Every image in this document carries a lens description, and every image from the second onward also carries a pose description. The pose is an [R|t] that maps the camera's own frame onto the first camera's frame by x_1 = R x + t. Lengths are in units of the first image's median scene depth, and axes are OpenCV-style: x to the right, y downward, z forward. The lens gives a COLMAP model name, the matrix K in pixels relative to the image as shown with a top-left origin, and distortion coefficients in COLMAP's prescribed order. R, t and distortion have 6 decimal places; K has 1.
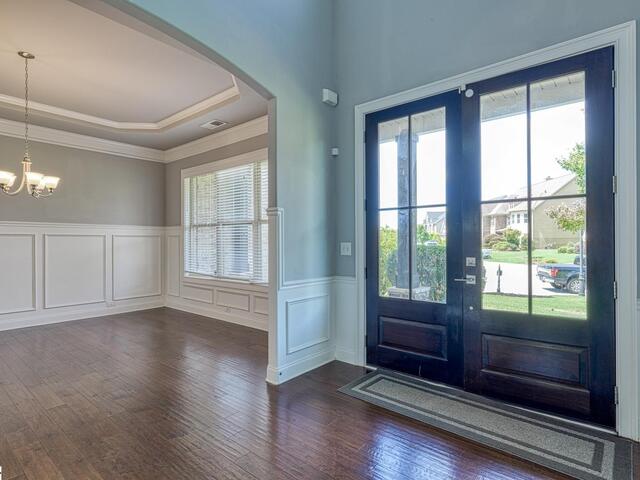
lens RADIAL K [[352.9, 0, 320.0], [0, 352.9, 240.0], [0, 0, 1]] dist [0.000332, -0.000006]
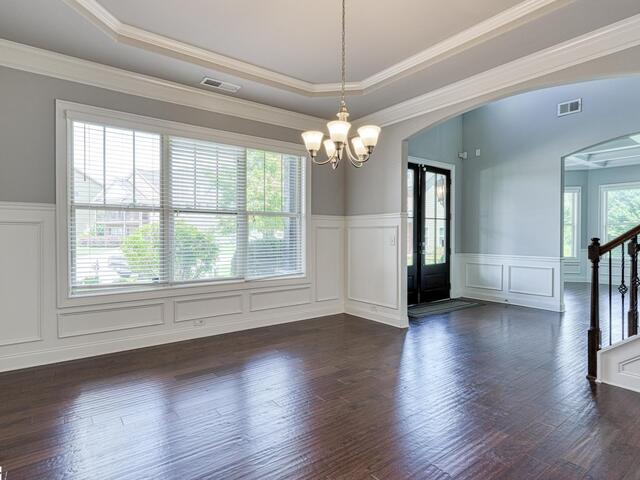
lens RADIAL K [[352.9, 0, 320.0], [0, 352.9, 240.0], [0, 0, 1]] dist [0.000332, -0.000006]
pose [[0.227273, -0.004816, 0.973819, -1.625886], [-0.001694, 0.999984, 0.005340, 0.021235], [-0.973830, -0.002863, 0.227261, 0.965889]]
